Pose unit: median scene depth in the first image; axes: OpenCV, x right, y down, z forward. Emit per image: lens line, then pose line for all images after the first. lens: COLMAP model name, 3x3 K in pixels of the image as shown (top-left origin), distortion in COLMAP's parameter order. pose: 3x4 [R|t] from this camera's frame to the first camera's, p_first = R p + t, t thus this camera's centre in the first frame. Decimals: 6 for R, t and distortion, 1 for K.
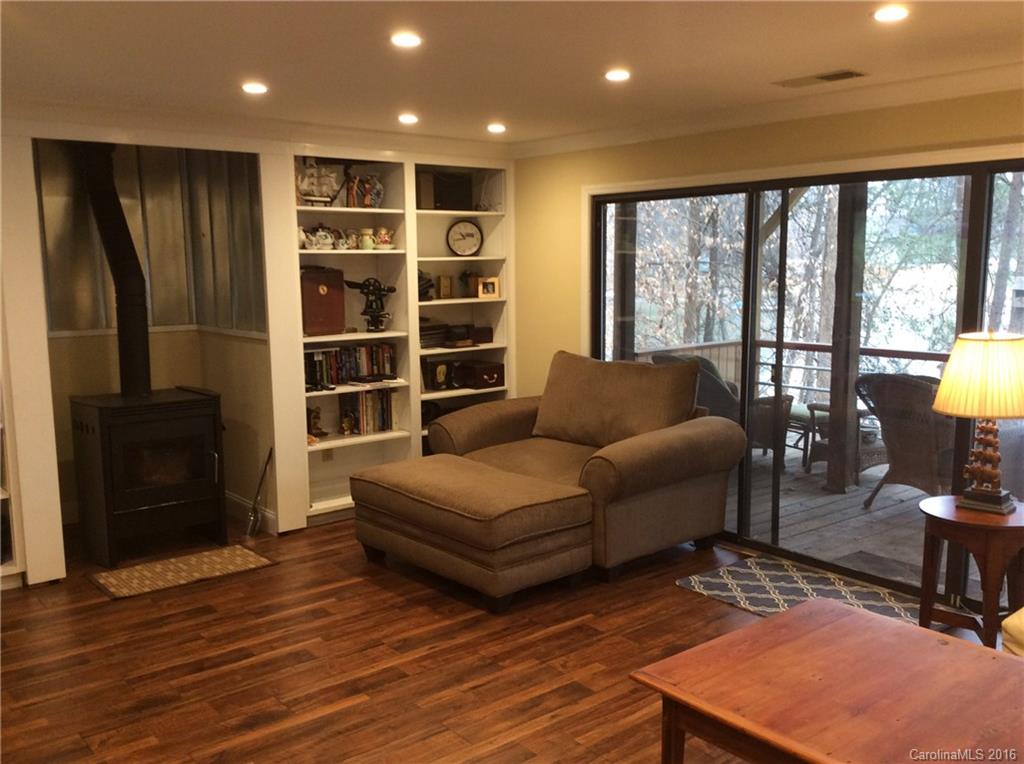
lens RADIAL K [[920.1, 0, 512.6], [0, 920.1, 384.7], [0, 0, 1]] dist [-0.007244, -0.004765]
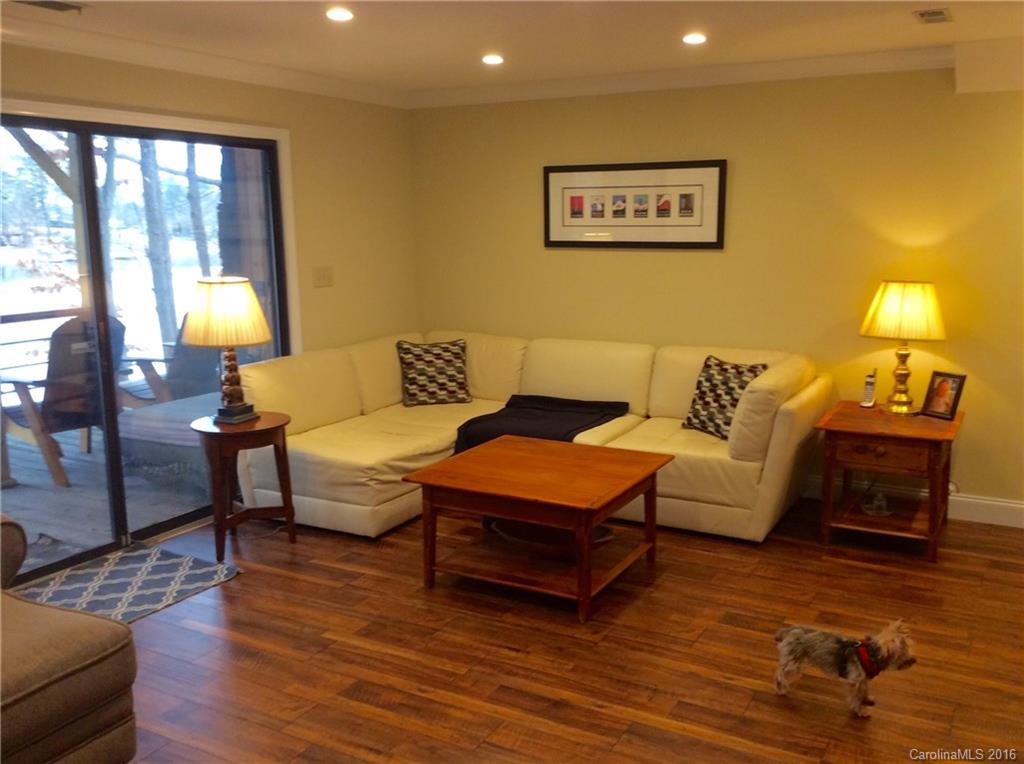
lens RADIAL K [[920.1, 0, 512.9], [0, 920.1, 382.5], [0, 0, 1]] dist [-0.007244, -0.004765]
pose [[-0.384934, -0.143082, 0.911786, -0.658020], [0.129504, 0.969763, 0.206854, -0.107832], [-0.913813, 0.197705, -0.354765, 0.962946]]
